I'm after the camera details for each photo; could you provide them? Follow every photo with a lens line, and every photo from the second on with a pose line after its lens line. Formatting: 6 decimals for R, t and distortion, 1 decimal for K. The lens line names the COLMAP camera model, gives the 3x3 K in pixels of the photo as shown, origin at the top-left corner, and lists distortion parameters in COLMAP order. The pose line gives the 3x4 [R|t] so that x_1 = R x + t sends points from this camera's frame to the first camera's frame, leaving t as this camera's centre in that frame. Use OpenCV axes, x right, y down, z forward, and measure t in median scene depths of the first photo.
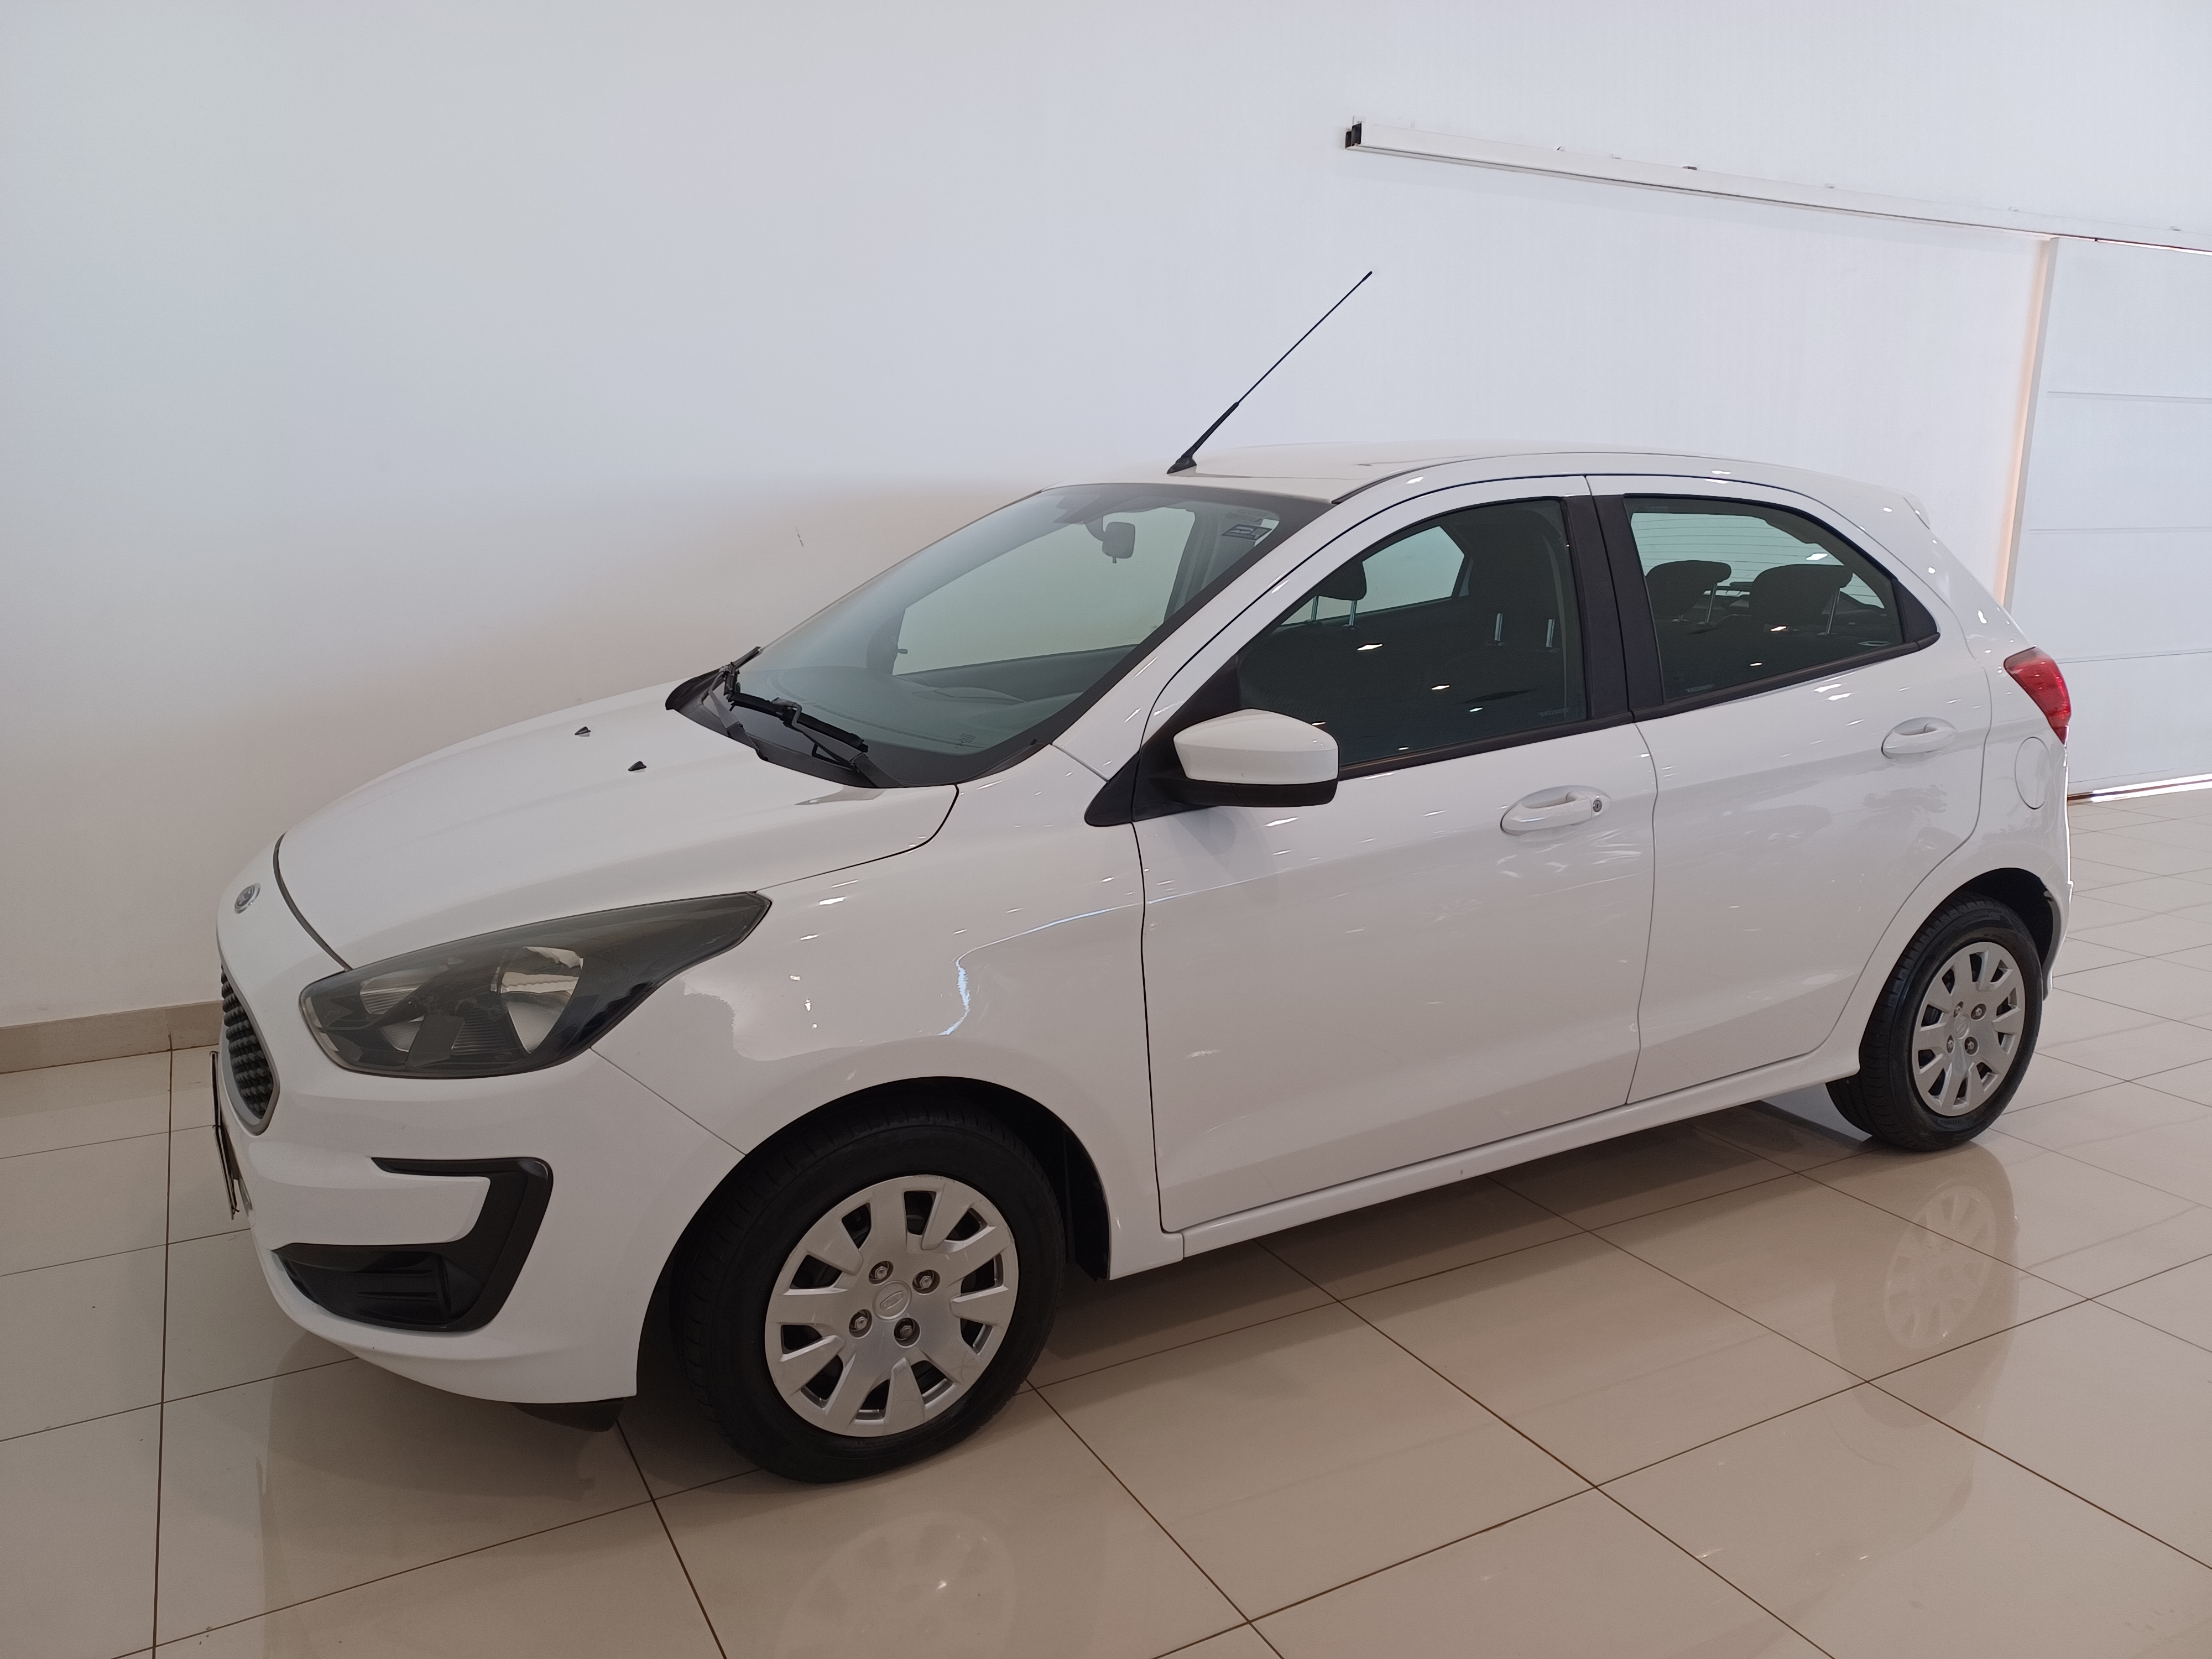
lens RADIAL K [[1613.6, 0, 1072.4], [0, 1613.6, 828.7], [0, 0, 1]] dist [0.003790, -0.002133]
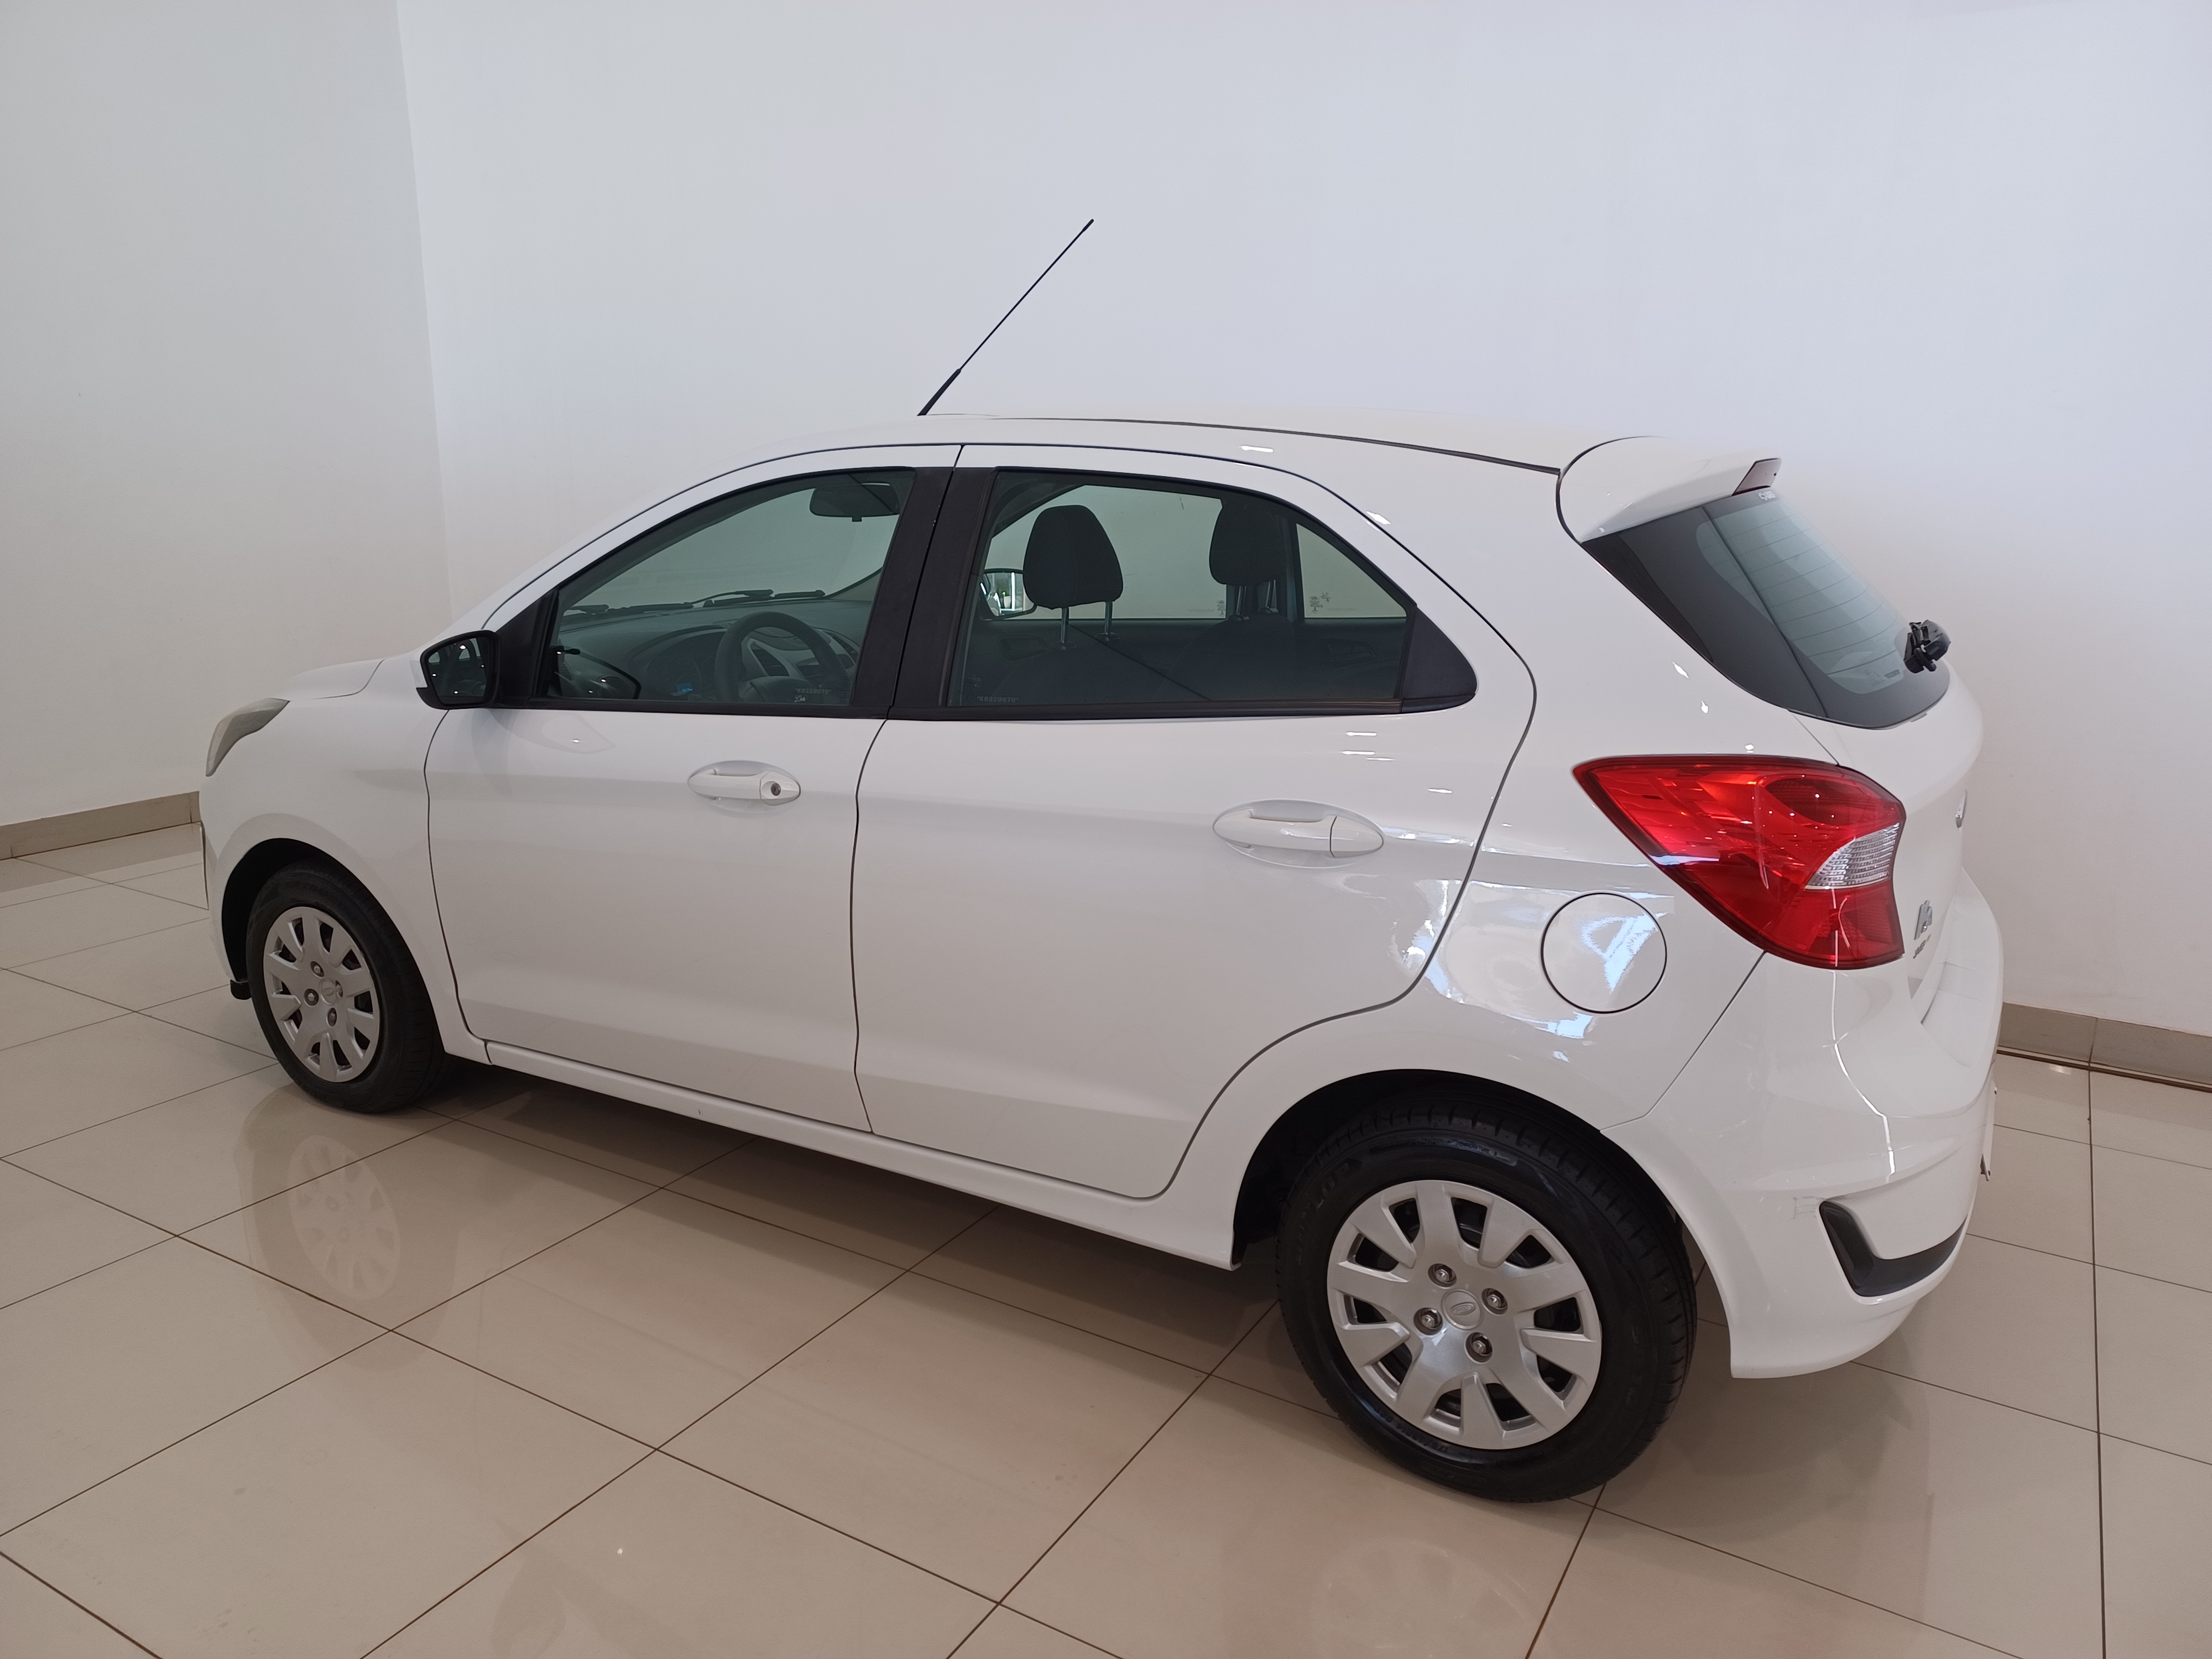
lens RADIAL K [[1613.6, 0, 1072.4], [0, 1613.6, 828.7], [0, 0, 1]] dist [0.003790, -0.002133]
pose [[0.512732, 0.207394, -0.833123, 1.095589], [-0.188429, 0.973909, 0.126475, -0.131520], [0.837616, 0.092137, 0.538433, 0.569279]]
